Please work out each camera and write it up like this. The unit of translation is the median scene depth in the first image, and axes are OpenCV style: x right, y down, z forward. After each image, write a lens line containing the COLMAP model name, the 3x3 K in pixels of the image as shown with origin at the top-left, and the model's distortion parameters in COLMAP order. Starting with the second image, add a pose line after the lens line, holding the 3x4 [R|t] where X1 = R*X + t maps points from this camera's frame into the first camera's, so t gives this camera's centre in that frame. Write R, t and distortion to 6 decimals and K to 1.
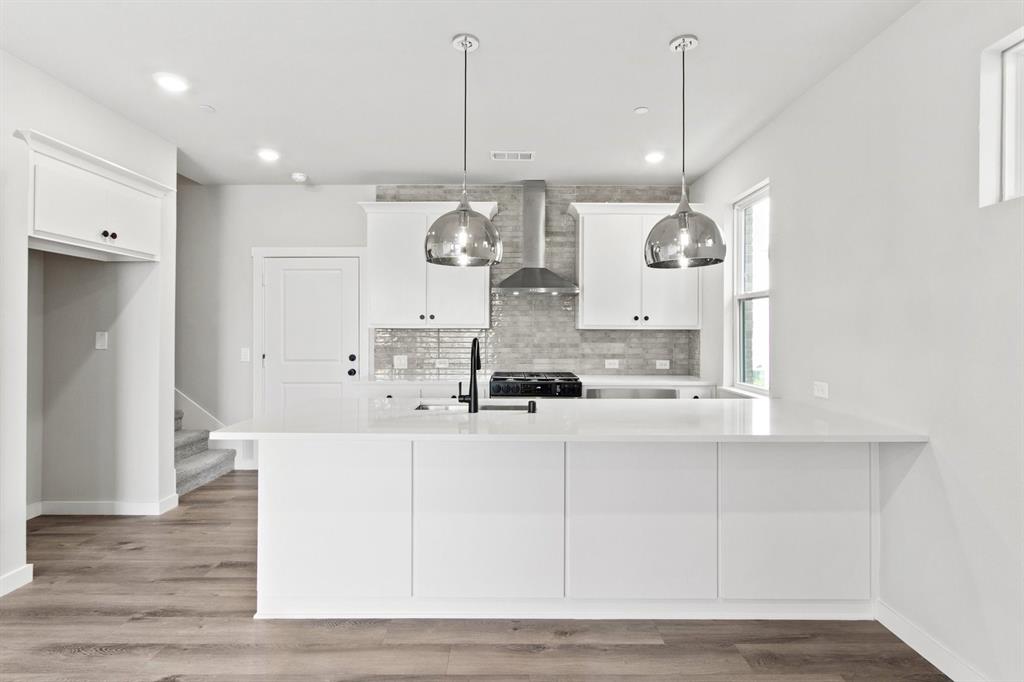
lens RADIAL K [[511.7, 0, 511.5], [0, 511.7, 327.5], [0, 0, 1]] dist [-0.004858, 0.000274]
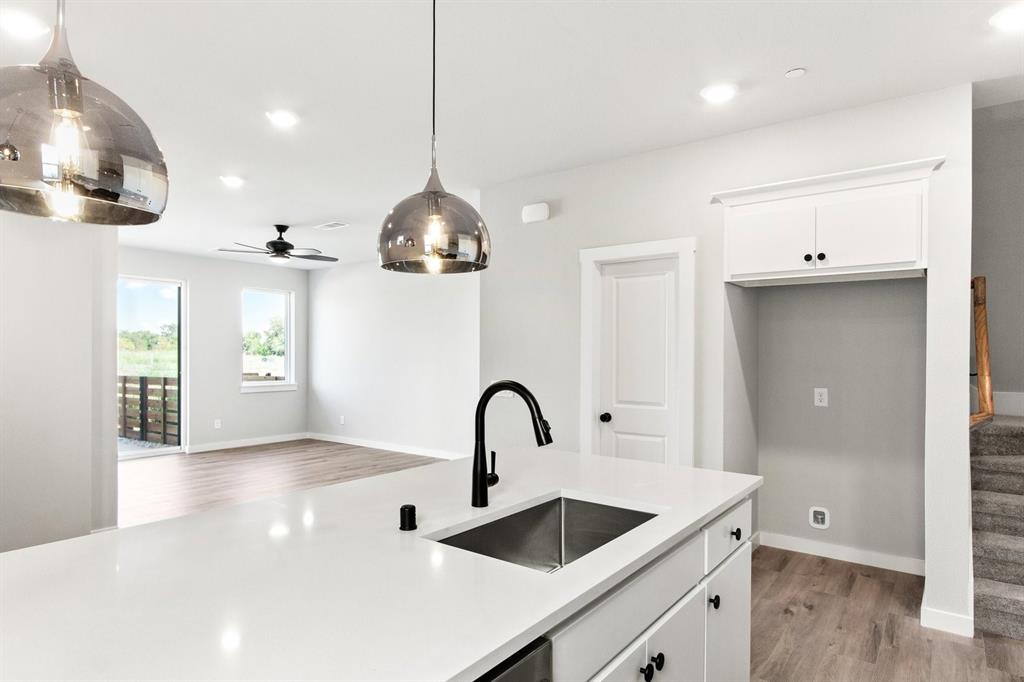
lens RADIAL K [[608.8, 0, 508.4], [0, 608.8, 356.4], [0, 0, 1]] dist [0.002828, 0.000600]
pose [[-0.597745, -0.002772, -0.801682, 0.269093], [-0.001028, 0.999996, -0.002691, -0.003350], [0.801686, -0.000784, -0.597745, 0.833079]]
